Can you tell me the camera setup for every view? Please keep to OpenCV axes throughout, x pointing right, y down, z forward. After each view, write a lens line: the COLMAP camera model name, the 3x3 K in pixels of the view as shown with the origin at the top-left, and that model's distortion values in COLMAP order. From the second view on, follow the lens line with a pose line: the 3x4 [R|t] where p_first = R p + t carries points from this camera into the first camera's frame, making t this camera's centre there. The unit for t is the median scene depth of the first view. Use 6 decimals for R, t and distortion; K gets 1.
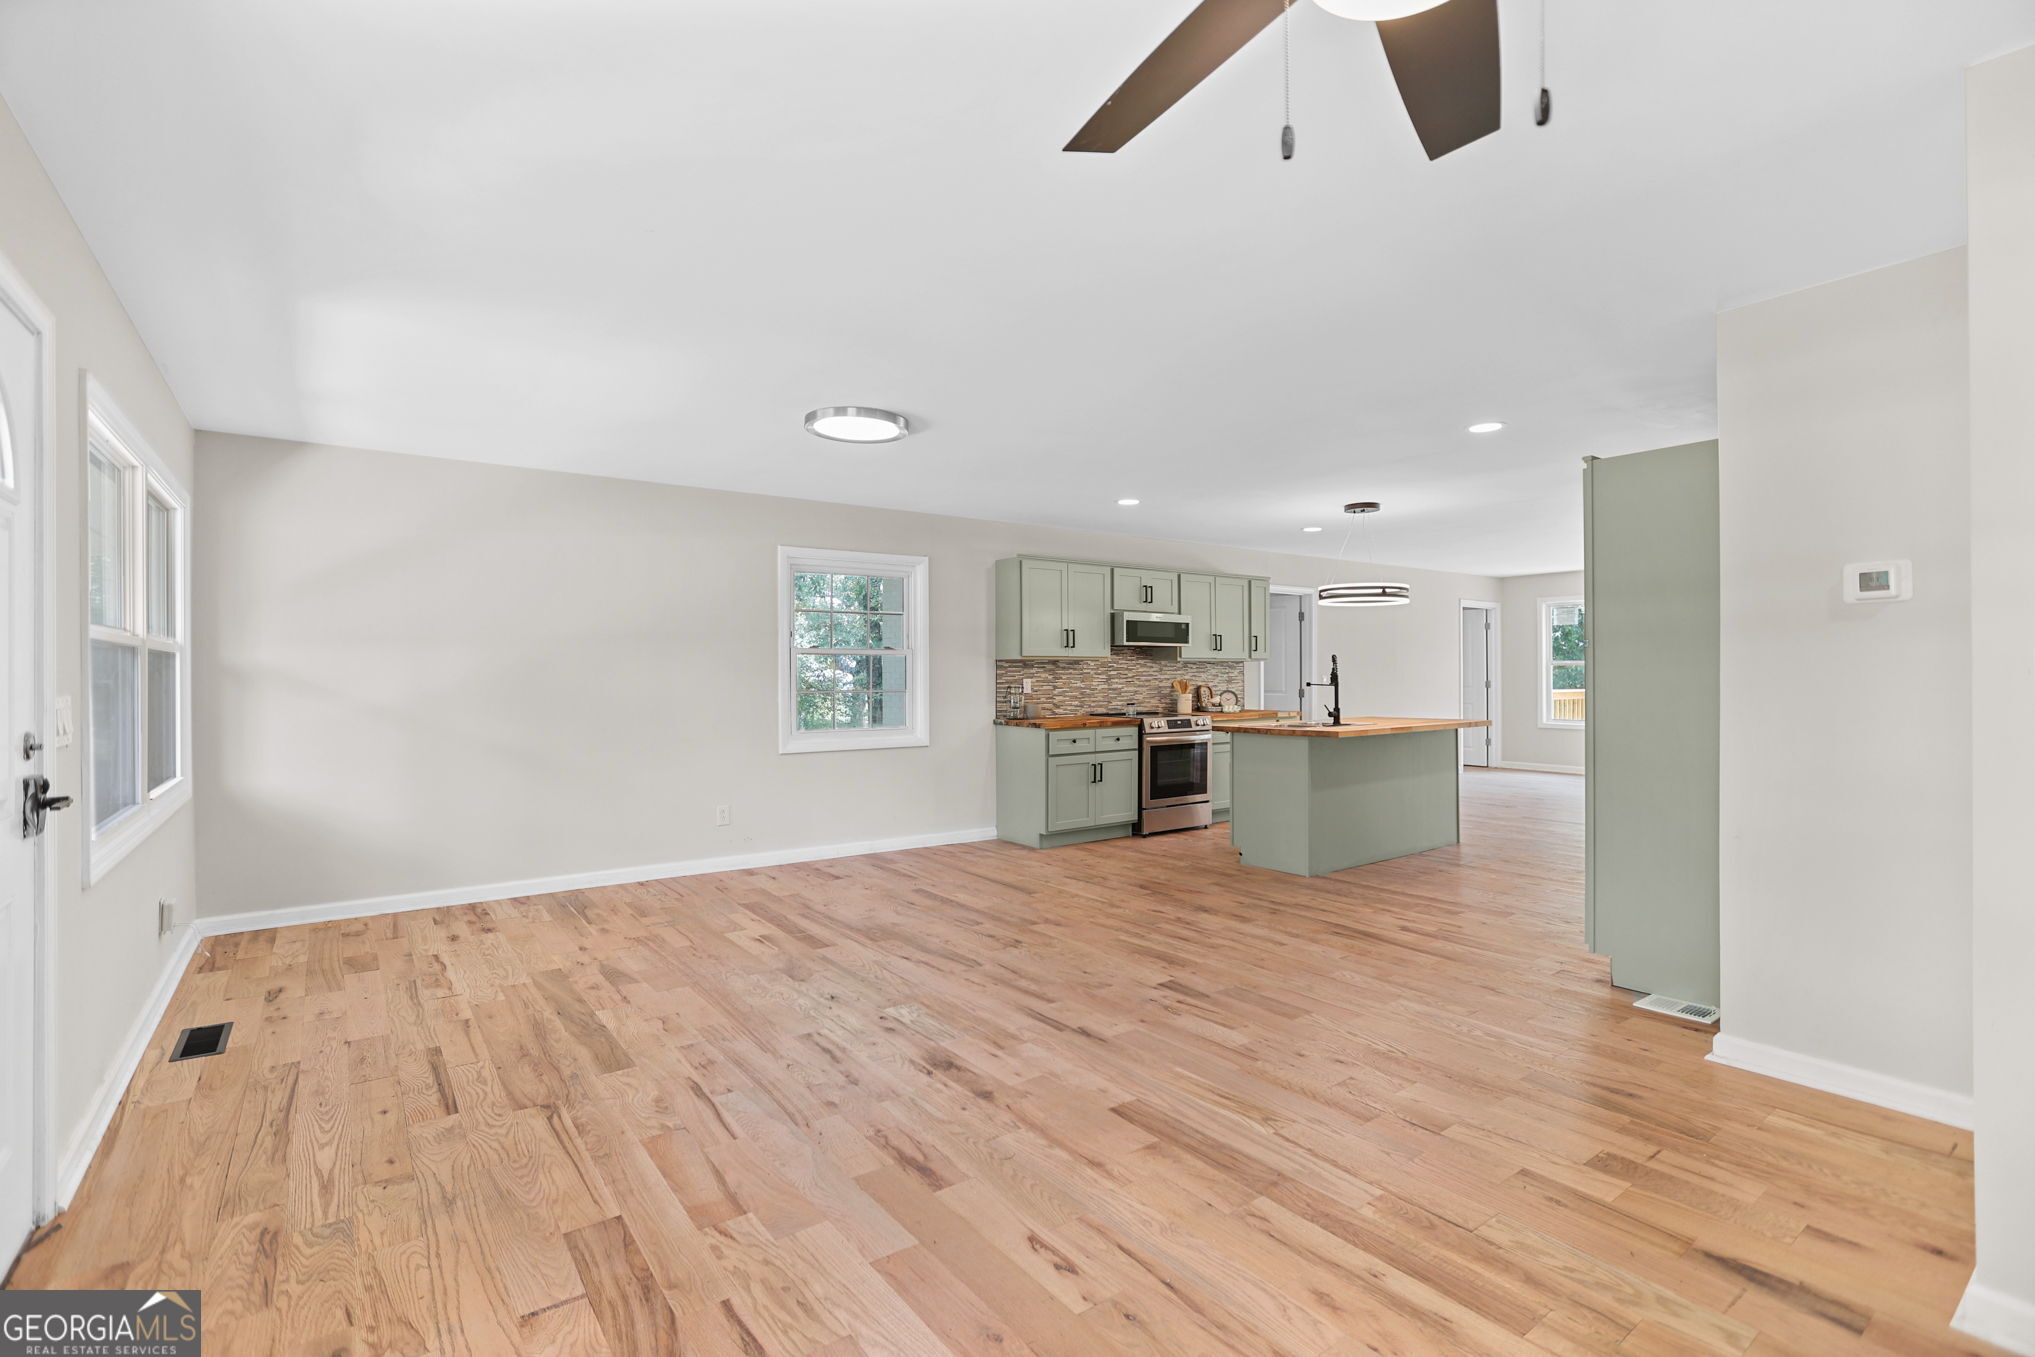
lens RADIAL K [[938.2, 0, 1014.1], [0, 938.2, 675.8], [0, 0, 1]] dist [-0.016524, 0.008383]
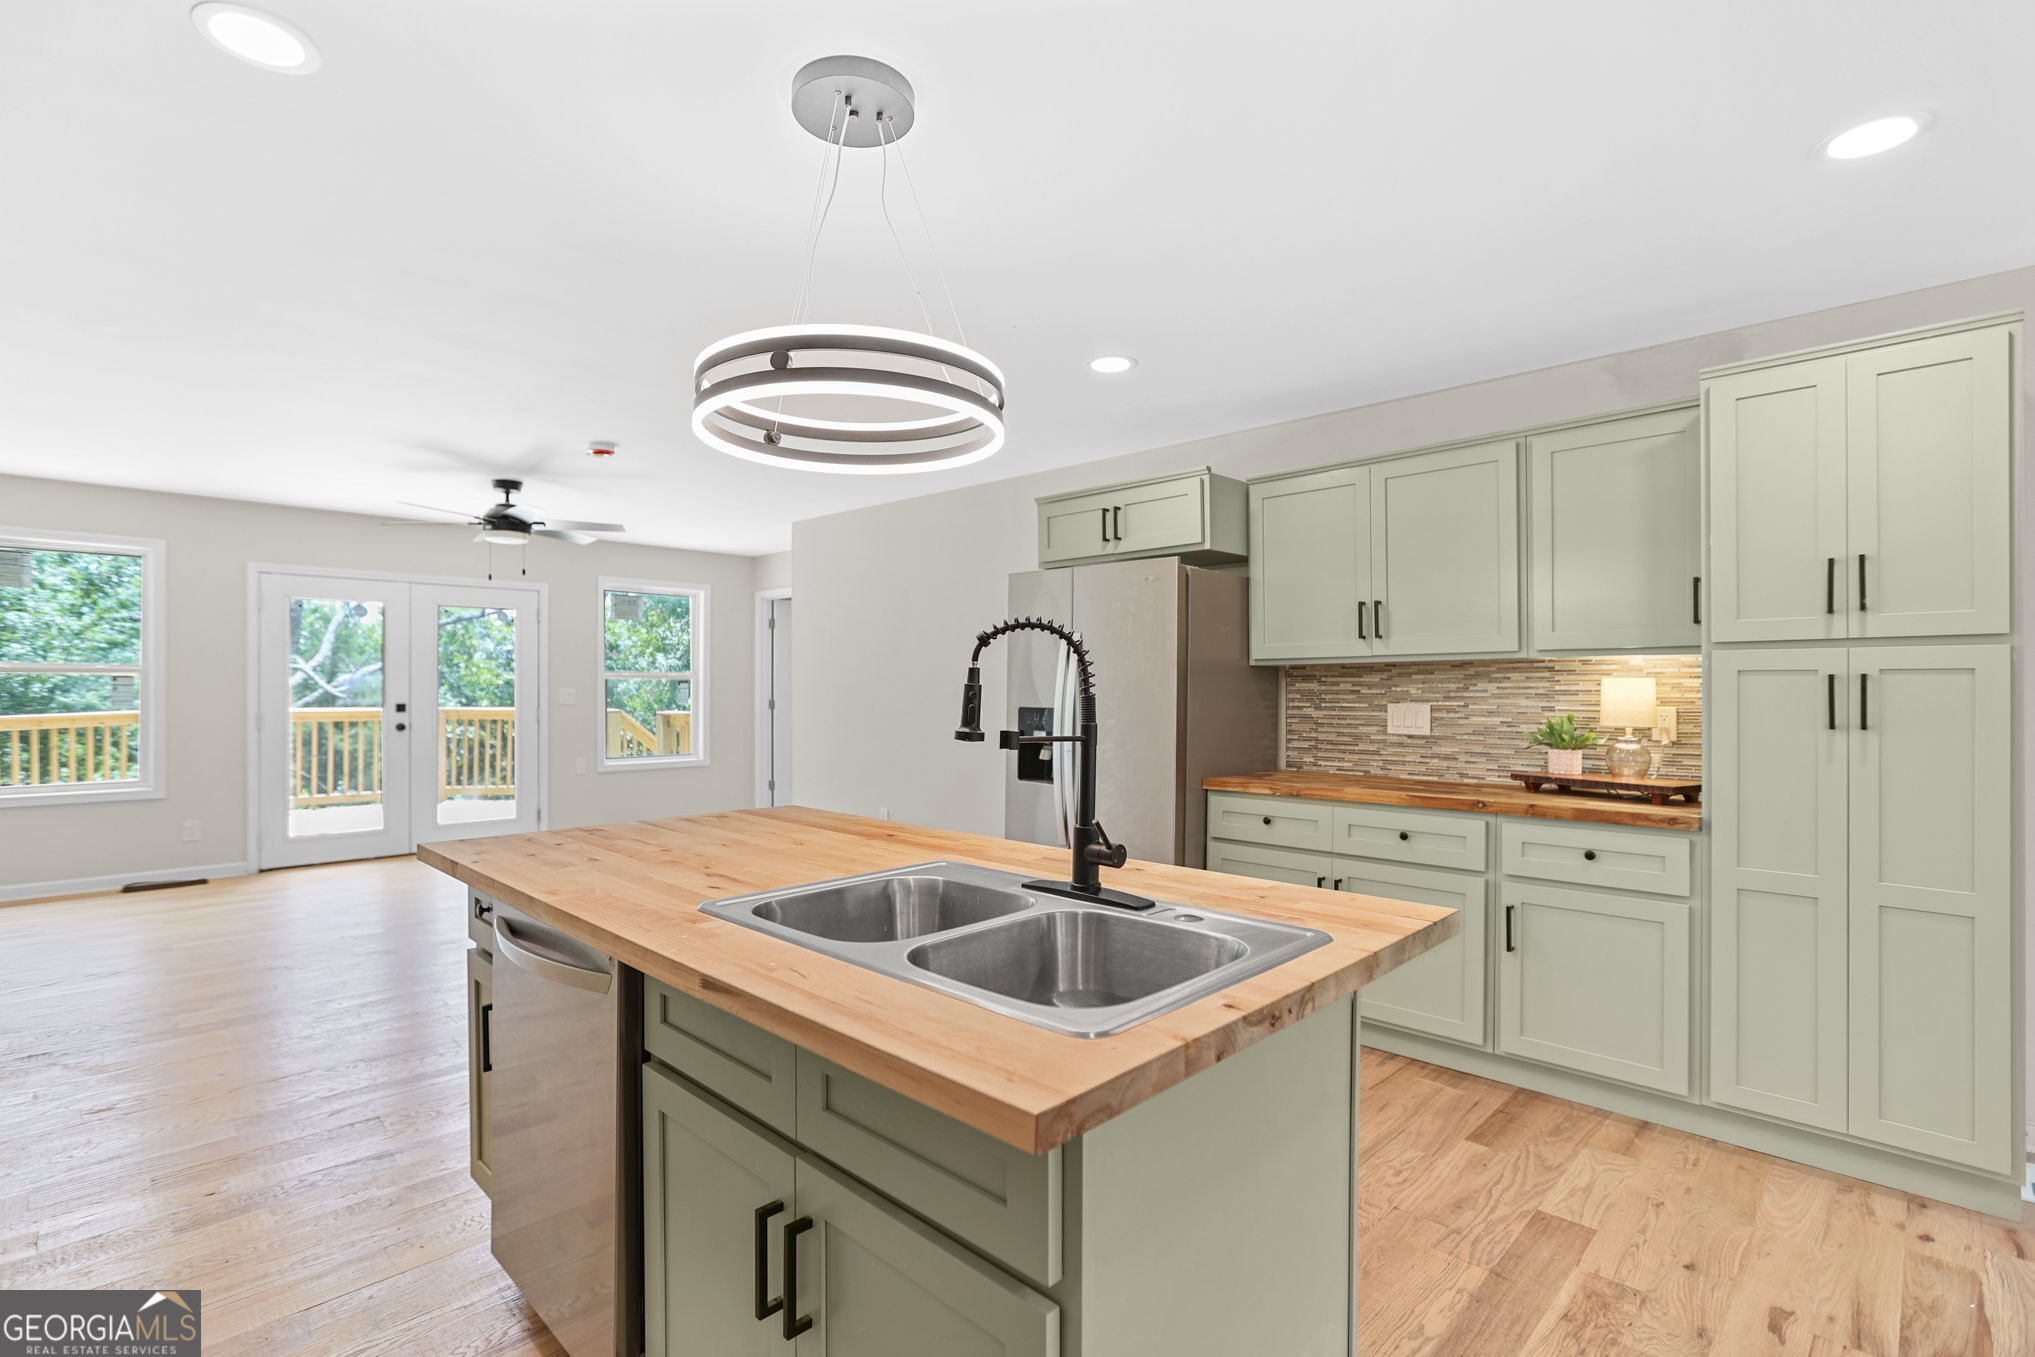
lens RADIAL K [[938.2, 0, 988.6], [0, 938.2, 687.1], [0, 0, 1]] dist [-0.016524, 0.008383]
pose [[-0.149693, 0.003979, 0.988724, 0.141264], [0.001414, 0.999992, -0.003810, -0.003539], [-0.988731, 0.000828, -0.149698, 1.578746]]
